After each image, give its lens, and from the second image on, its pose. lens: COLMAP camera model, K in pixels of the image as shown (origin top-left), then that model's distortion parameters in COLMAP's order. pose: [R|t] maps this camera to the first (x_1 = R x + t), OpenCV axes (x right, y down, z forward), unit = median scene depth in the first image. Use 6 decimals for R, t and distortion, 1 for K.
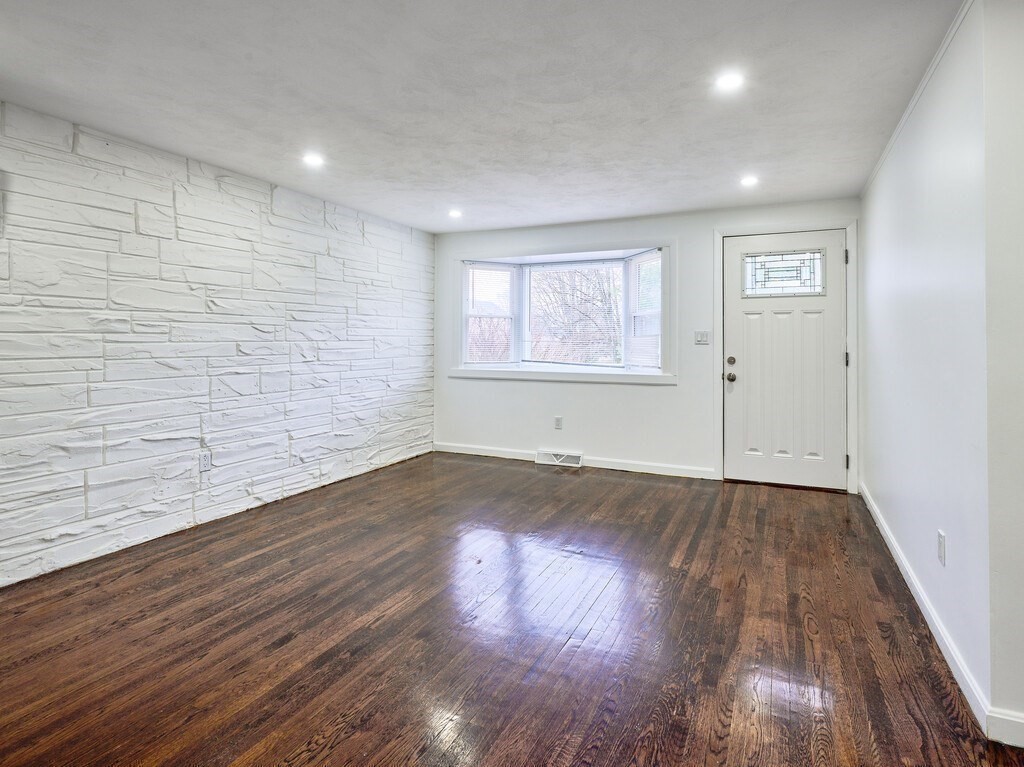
lens RADIAL K [[518.6, 0, 557.6], [0, 518.6, 338.3], [0, 0, 1]] dist [0.000349, 0.000717]
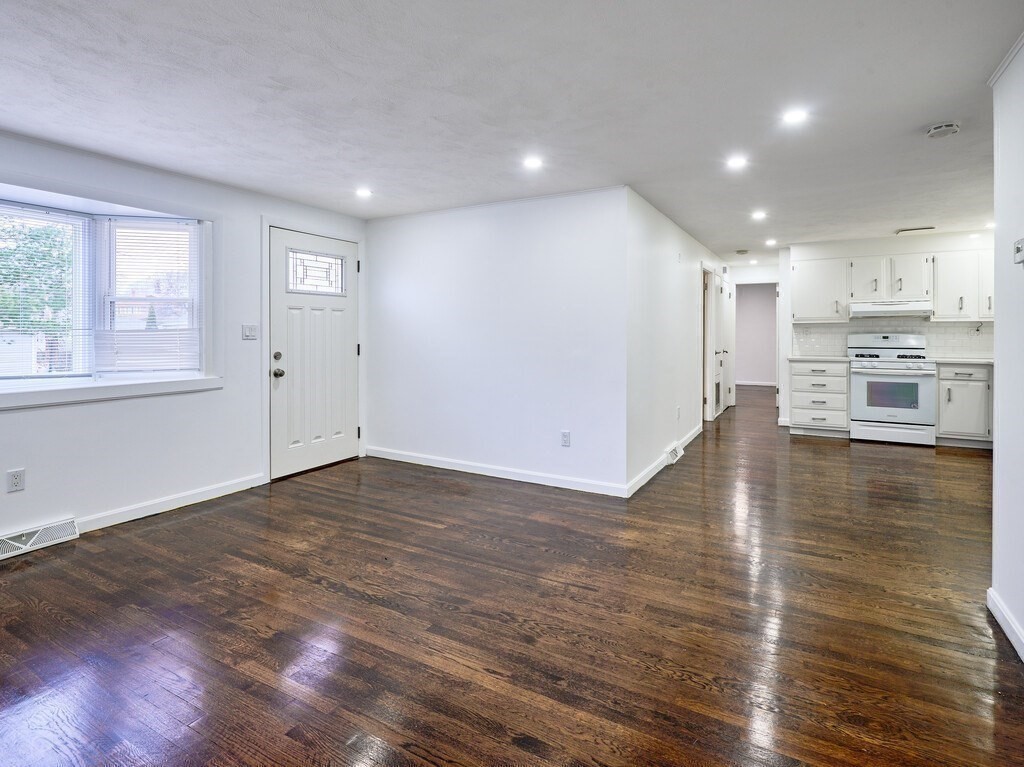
lens RADIAL K [[528.8, 0, 531.2], [0, 528.8, 336.9], [0, 0, 1]] dist [0.000120, -0.000047]
pose [[0.091443, -0.010884, 0.995751, -0.627562], [-0.004909, 0.999923, 0.011381, -0.006212], [-0.995798, -0.005929, 0.091383, 0.456008]]
